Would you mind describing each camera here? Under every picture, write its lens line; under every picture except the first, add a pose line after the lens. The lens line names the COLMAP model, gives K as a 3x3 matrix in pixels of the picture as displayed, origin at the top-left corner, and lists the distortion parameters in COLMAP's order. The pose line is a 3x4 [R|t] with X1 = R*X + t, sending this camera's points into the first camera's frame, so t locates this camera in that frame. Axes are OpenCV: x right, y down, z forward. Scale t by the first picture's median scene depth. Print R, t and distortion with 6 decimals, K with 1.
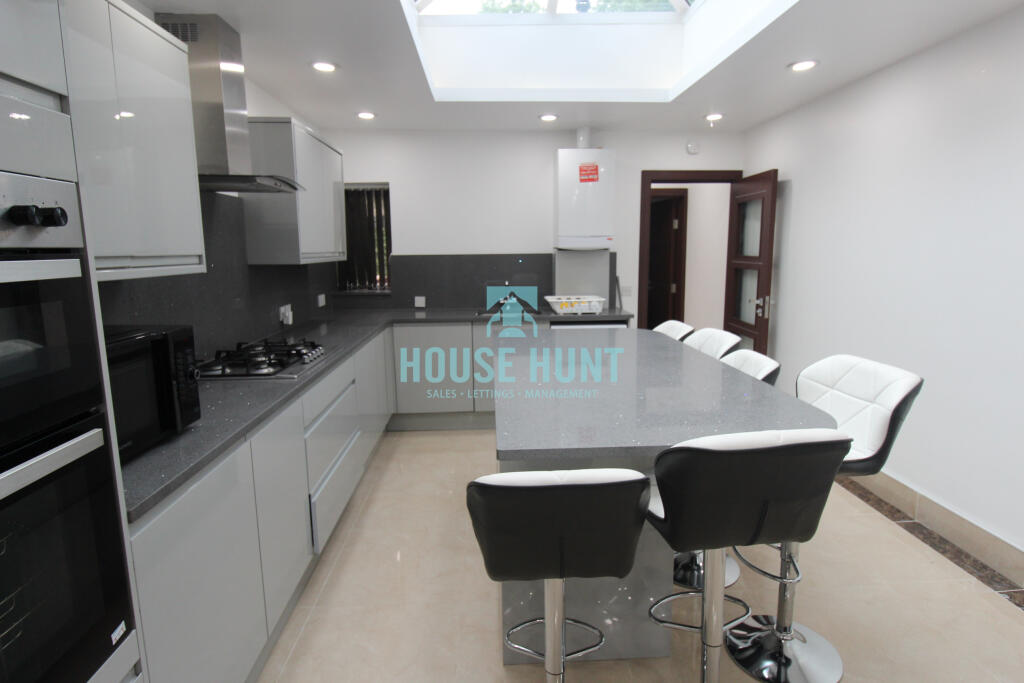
lens RADIAL K [[562.6, 0, 518.5], [0, 562.6, 340.8], [0, 0, 1]] dist [0.007614, -0.012391]
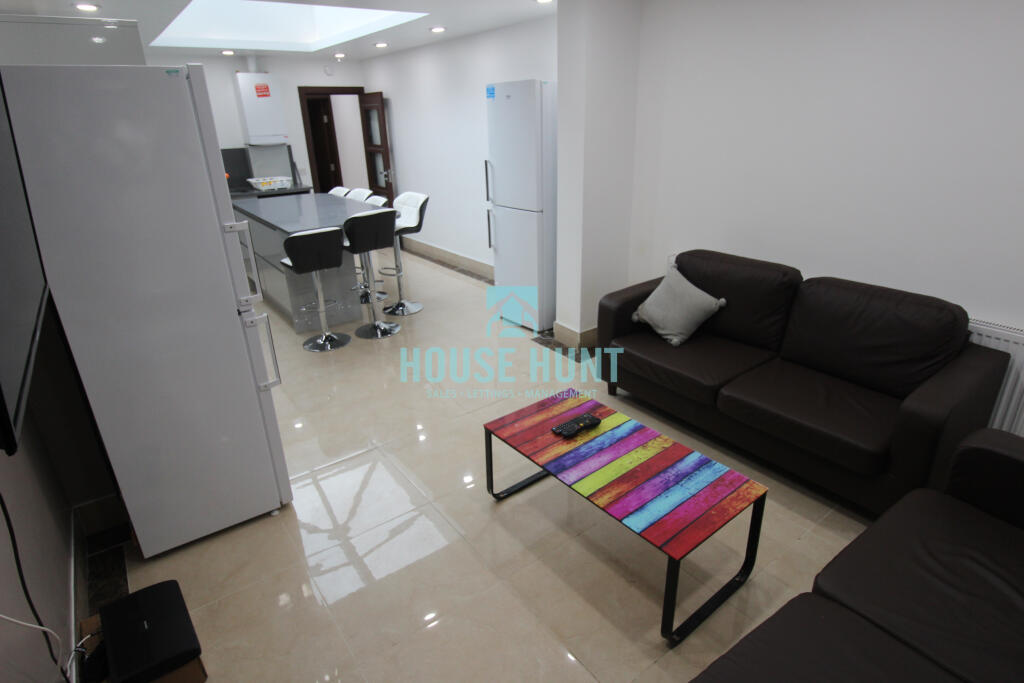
lens RADIAL K [[562.6, 0, 512.6], [0, 562.6, 339.3], [0, 0, 1]] dist [0.007614, -0.012391]
pose [[0.838683, -0.217446, 0.499327, -0.203832], [0.109295, 0.965384, 0.236828, 0.053547], [-0.533540, -0.144050, 0.833417, -0.675075]]
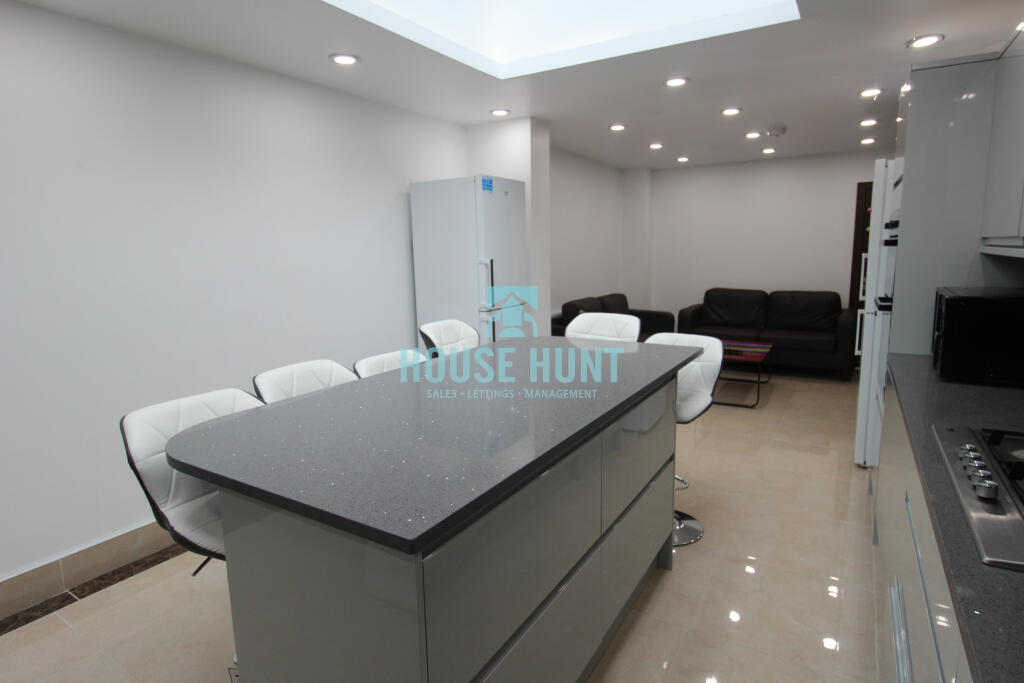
lens RADIAL K [[562.6, 0, 513.5], [0, 562.6, 341.1], [0, 0, 1]] dist [0.007614, -0.012391]
pose [[-0.827202, -0.067972, 0.557778, -0.176393], [0.116155, 0.950531, 0.288096, -0.153989], [-0.549768, 0.303102, -0.778386, 0.977521]]
